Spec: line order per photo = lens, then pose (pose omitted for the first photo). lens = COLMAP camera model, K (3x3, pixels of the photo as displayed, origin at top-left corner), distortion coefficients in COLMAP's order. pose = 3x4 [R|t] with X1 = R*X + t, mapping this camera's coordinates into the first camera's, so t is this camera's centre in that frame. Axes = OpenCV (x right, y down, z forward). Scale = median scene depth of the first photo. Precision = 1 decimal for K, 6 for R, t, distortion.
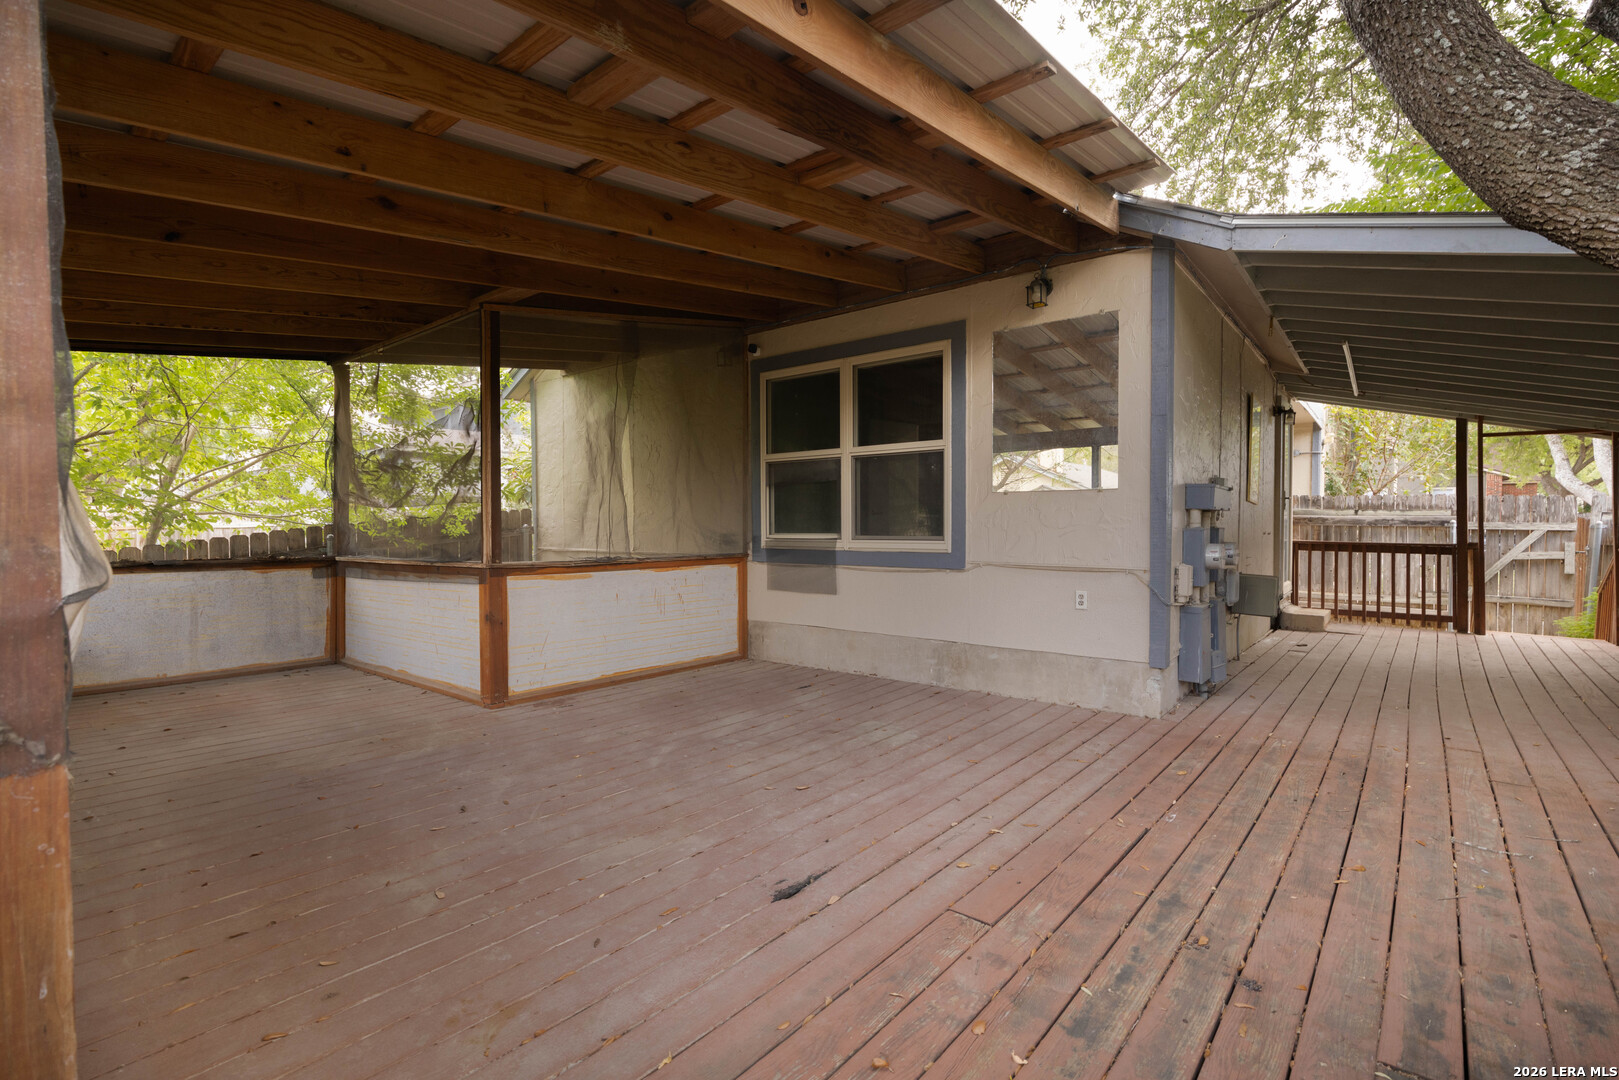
lens RADIAL K [[758.3, 0, 798.8], [0, 758.3, 546.1], [0, 0, 1]] dist [0.001572, 0.001827]
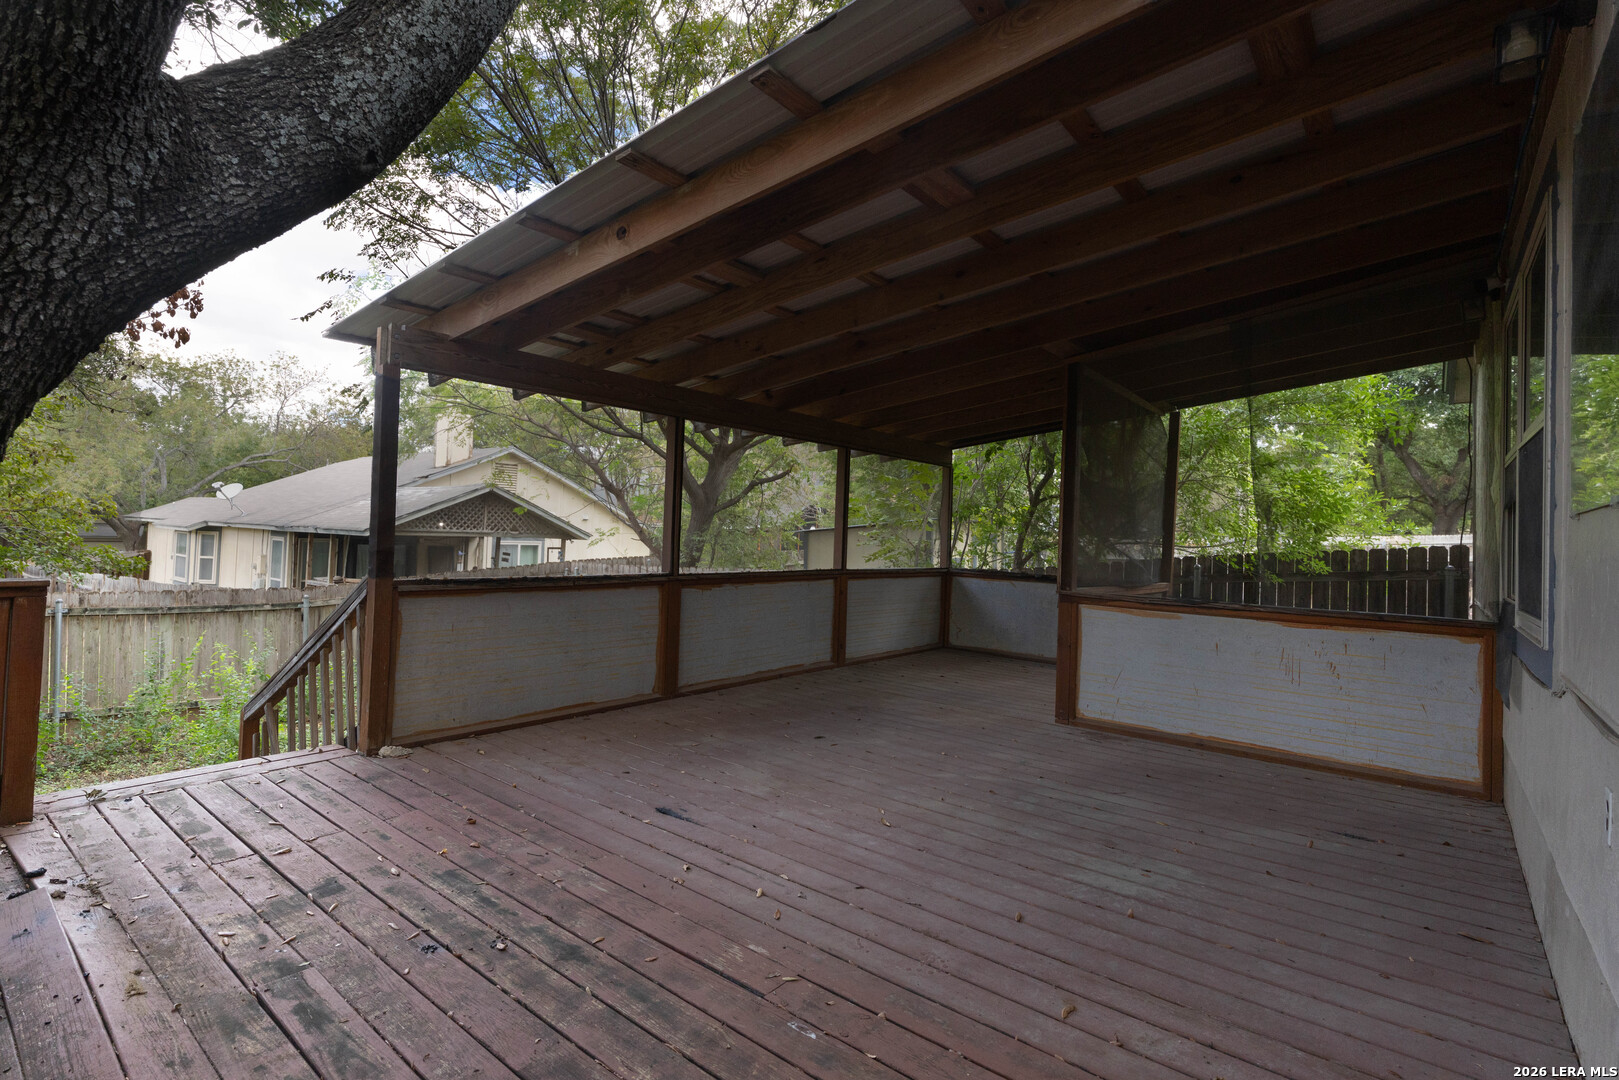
lens RADIAL K [[758.3, 0, 795.3], [0, 758.3, 524.3], [0, 0, 1]] dist [0.001572, 0.001827]
pose [[0.013983, -0.013230, -0.999815, 0.932032], [-0.059758, 0.998114, -0.014043, -0.046579], [0.998115, 0.059943, 0.013166, 0.788981]]
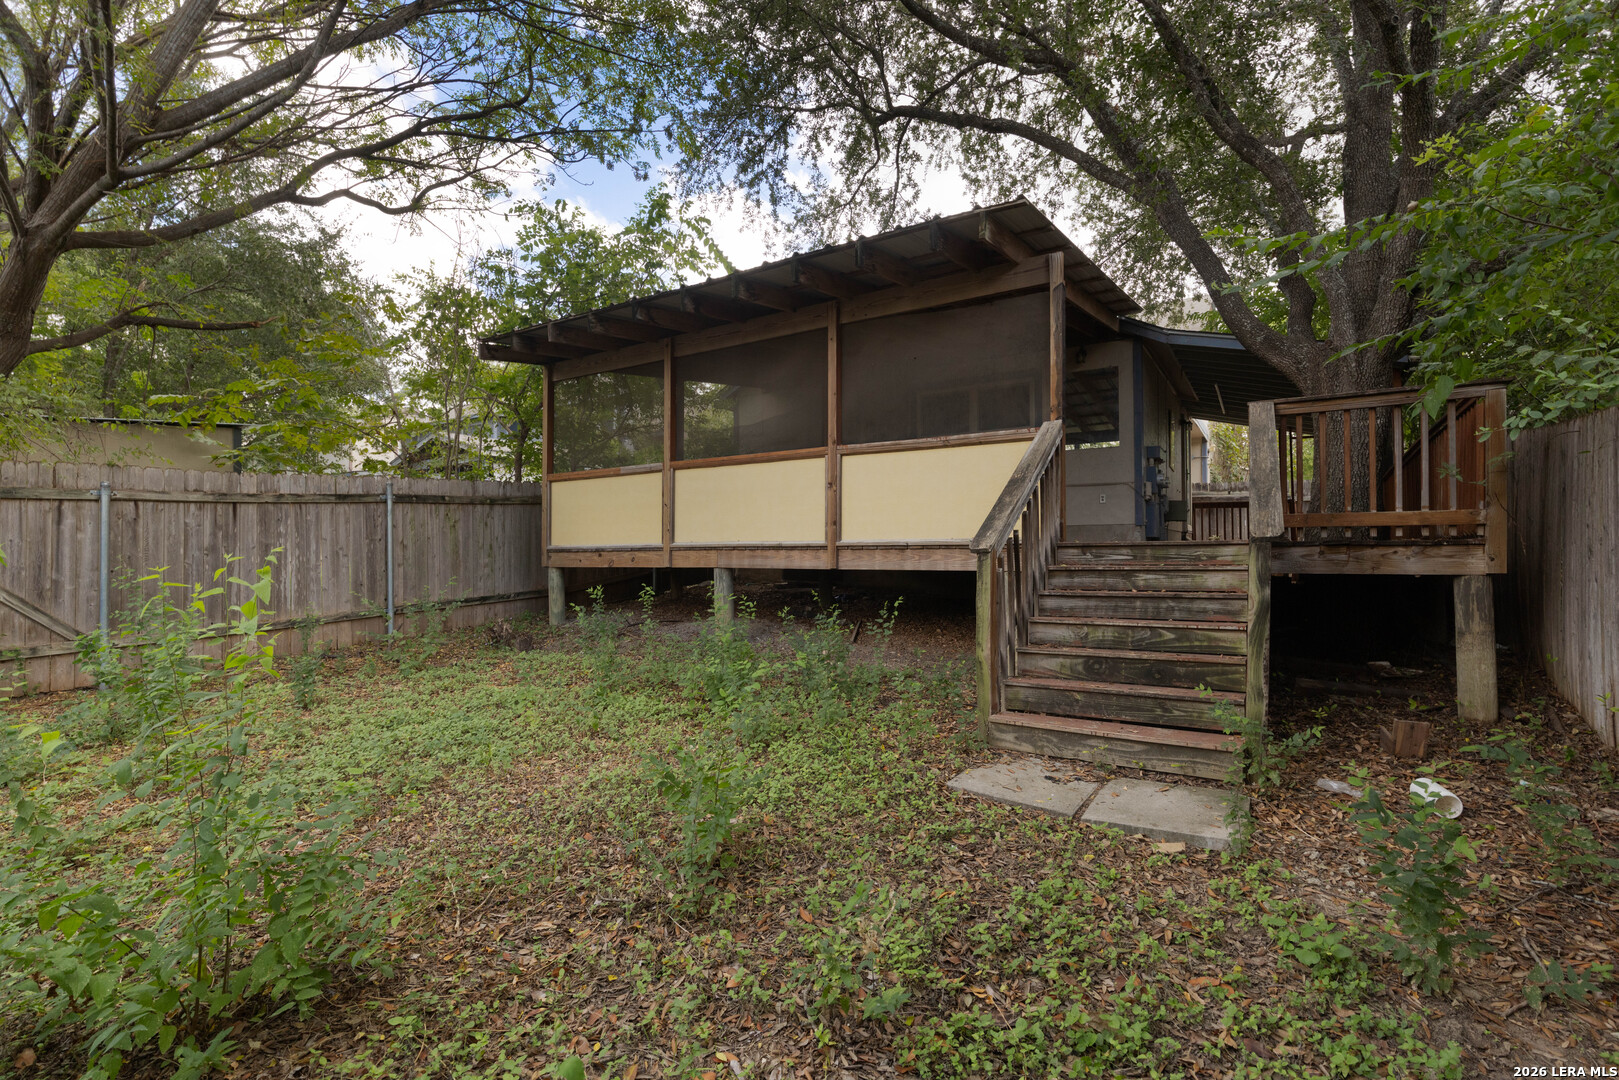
lens RADIAL K [[758.3, 0, 803.7], [0, 758.3, 545.7], [0, 0, 1]] dist [0.001572, 0.001827]
pose [[0.994026, 0.003124, 0.109098, -0.896696], [0.001294, 0.999182, -0.040408, 0.369468], [-0.109136, 0.040308, 0.993209, -1.320386]]
